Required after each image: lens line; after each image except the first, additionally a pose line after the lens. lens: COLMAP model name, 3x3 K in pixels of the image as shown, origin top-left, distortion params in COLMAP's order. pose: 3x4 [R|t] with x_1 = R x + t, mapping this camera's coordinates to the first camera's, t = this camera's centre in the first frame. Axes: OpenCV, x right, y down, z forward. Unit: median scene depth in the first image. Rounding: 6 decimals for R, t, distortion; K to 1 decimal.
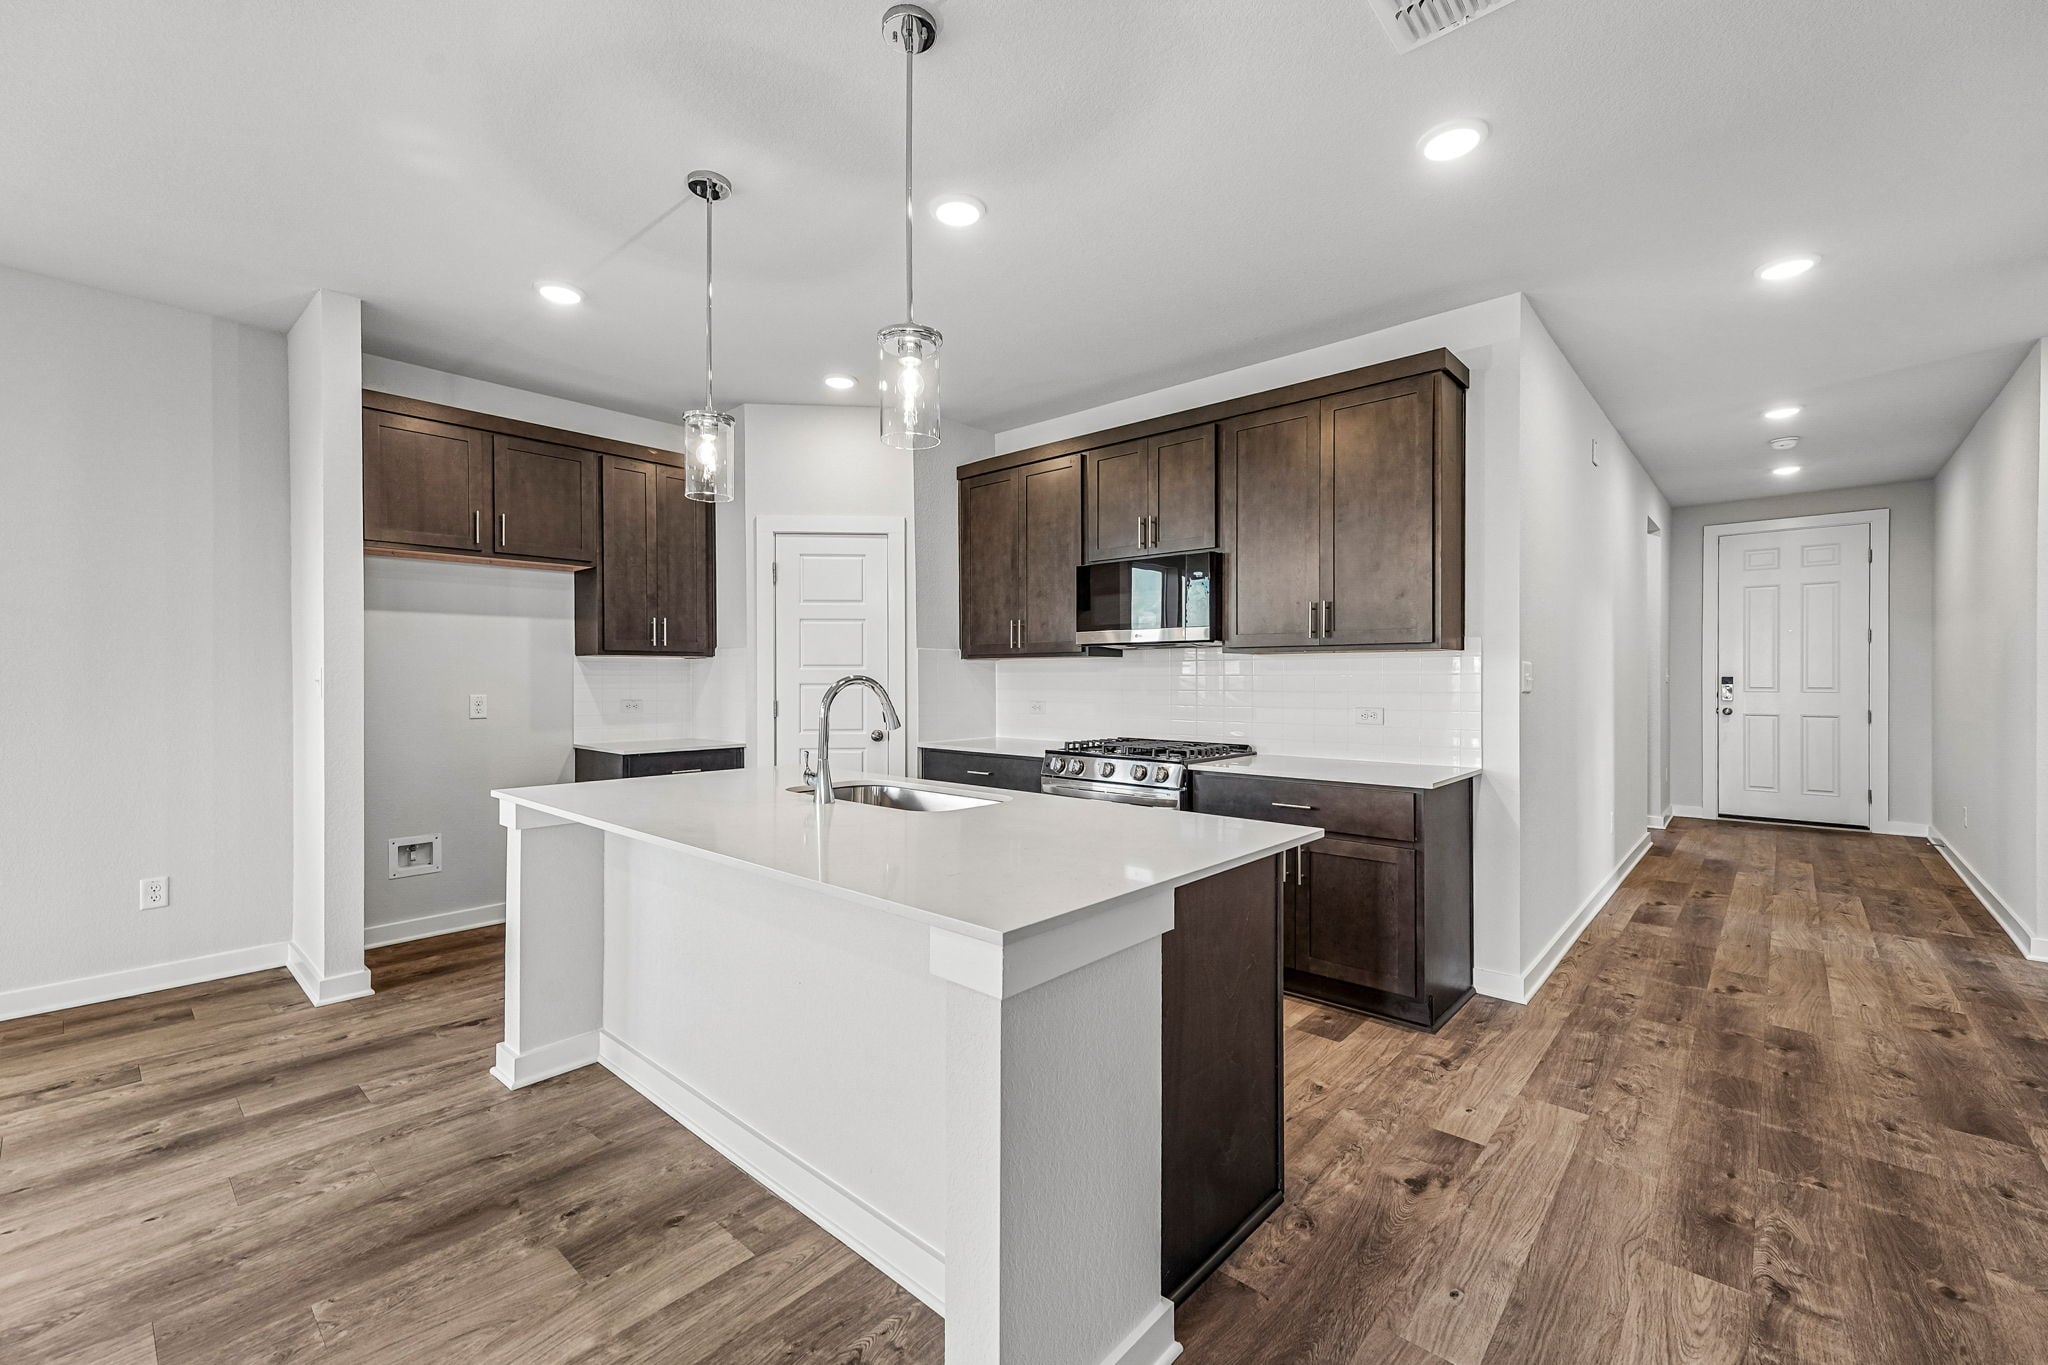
lens RADIAL K [[836.7, 0, 1018.7], [0, 836.7, 683.5], [0, 0, 1]] dist [0.016814, -0.000387]
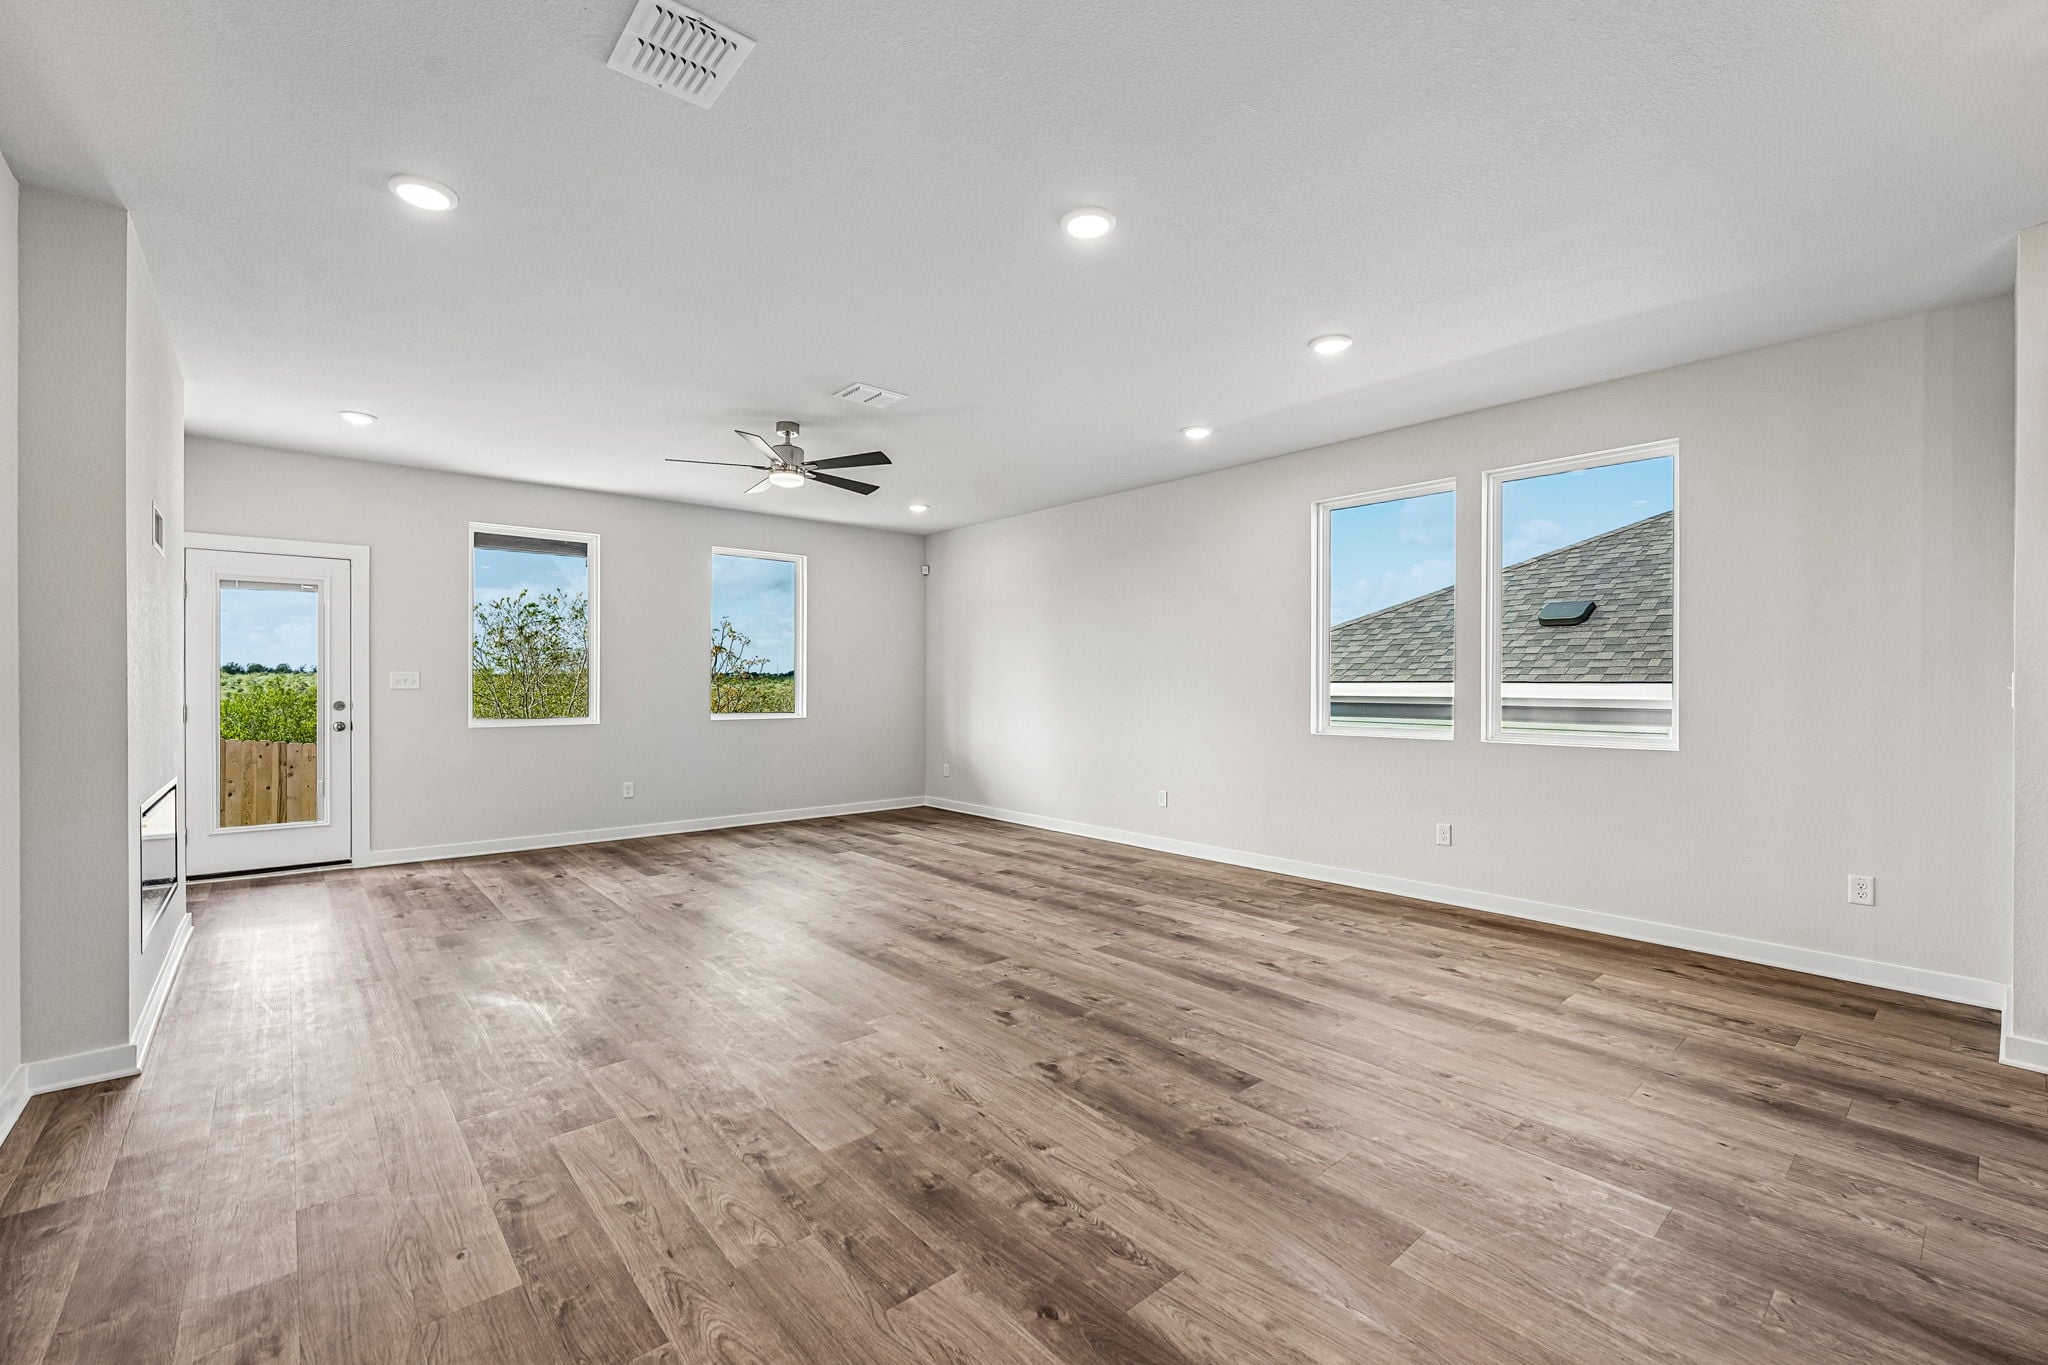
lens RADIAL K [[859.1, 0, 1024.0], [0, 859.1, 682.5], [0, 0, 1]] dist [-0.001933, 0.000077]
pose [[-0.120947, 0.000758, -0.992659, 0.207435], [-0.009850, 0.999950, 0.001963, 0.000578], [0.992610, 0.010015, -0.120933, 0.144057]]
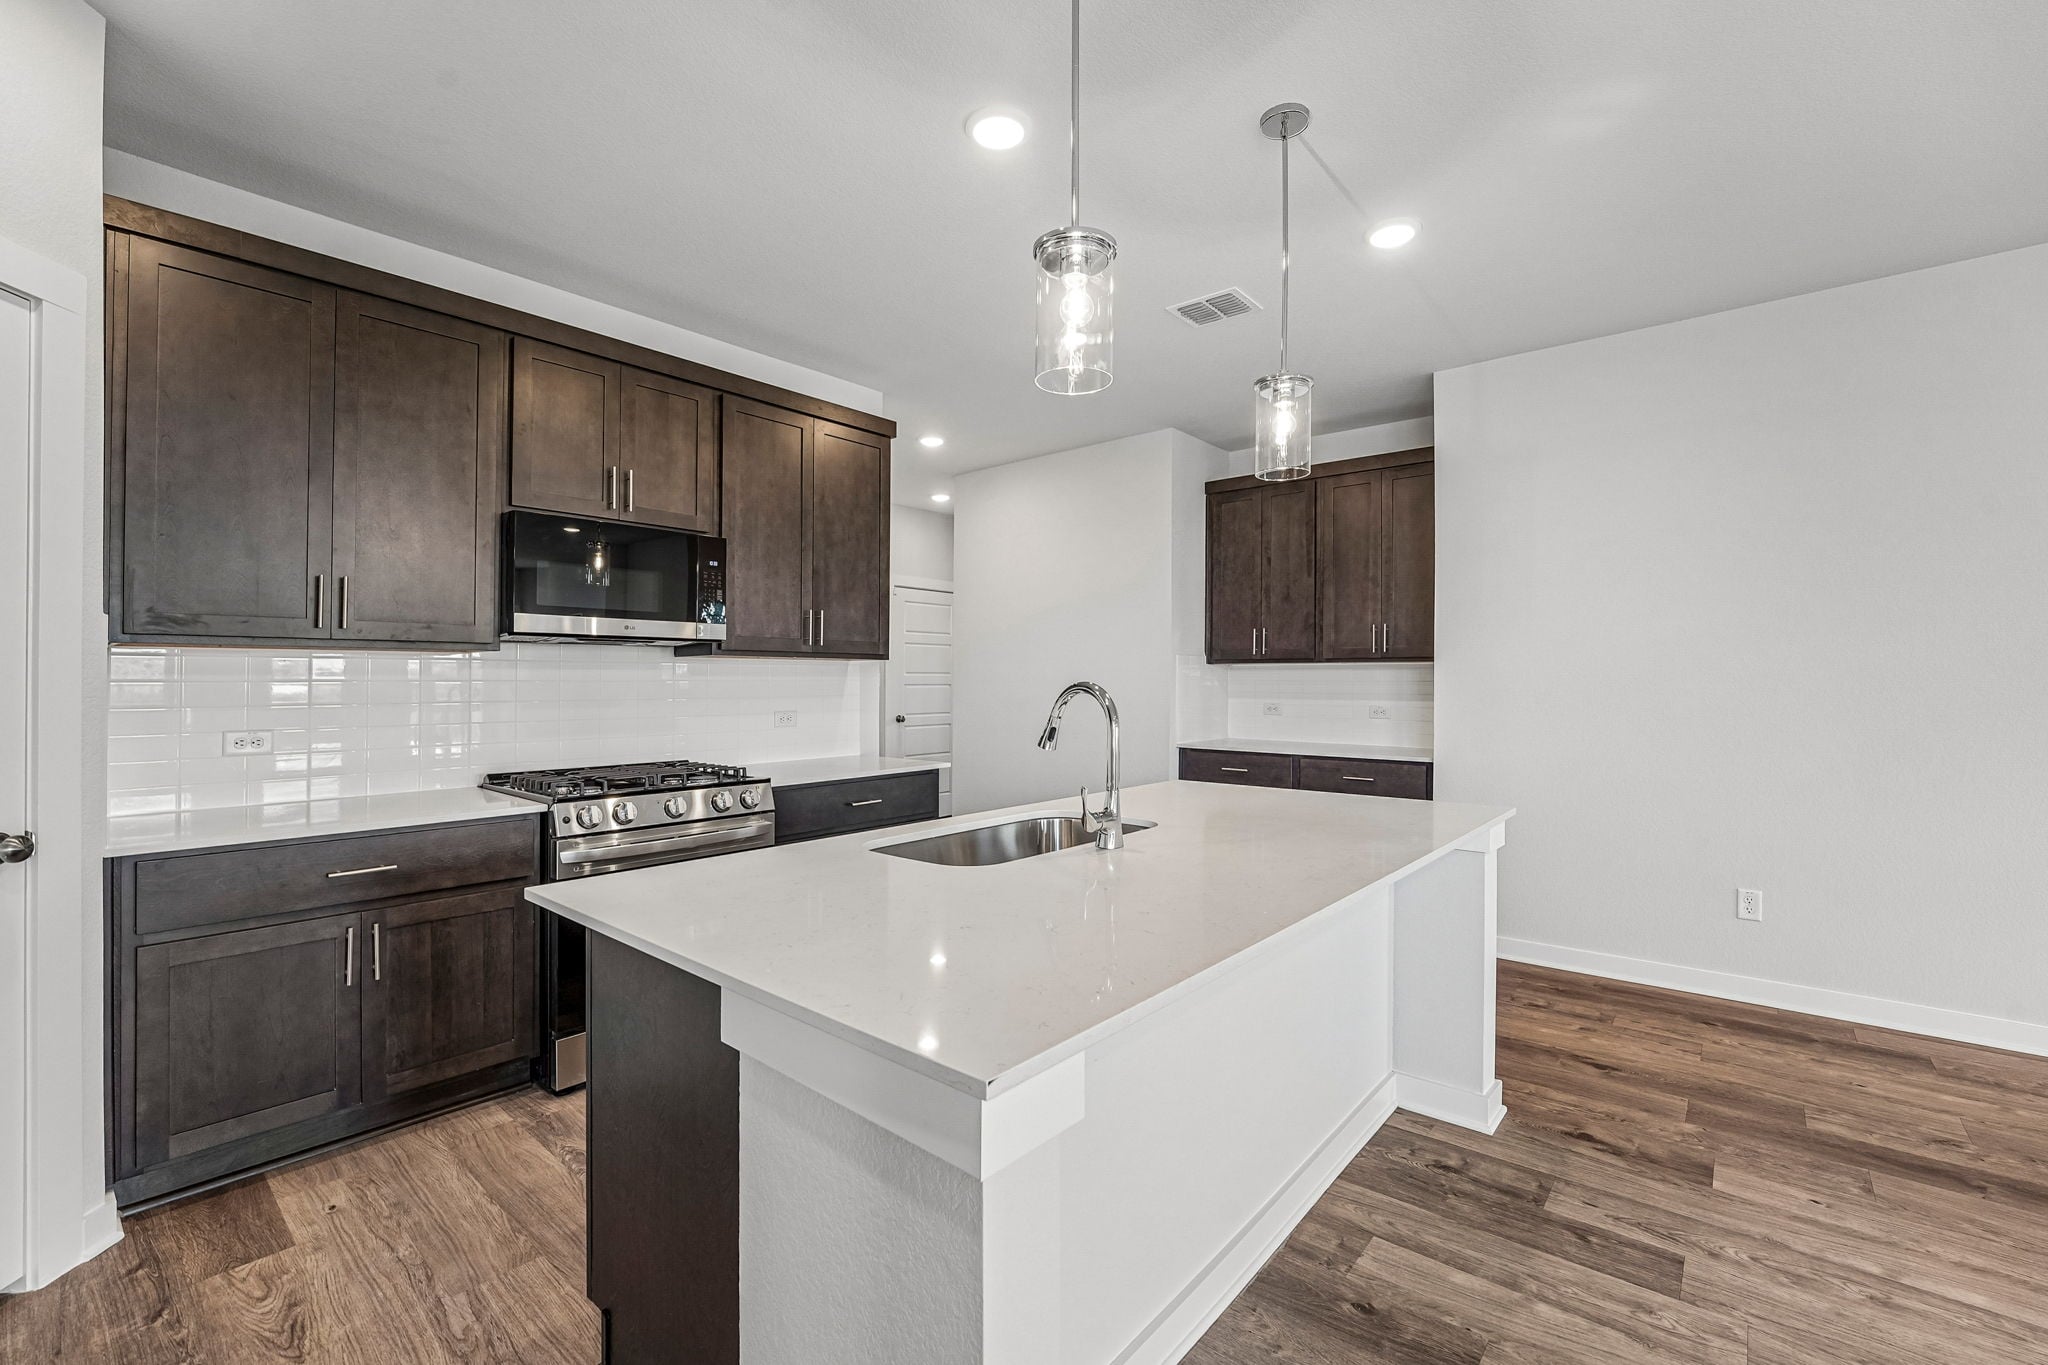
lens RADIAL K [[871.7, 0, 1024.0], [0, 871.7, 682.5], [0, 0, 1]] dist [-0.004162, -0.000100]
pose [[-0.029411, 0.002951, 0.999563, -0.992613], [0.008651, 0.999959, -0.002697, -0.004396], [-0.999530, 0.008568, -0.029435, 1.053221]]
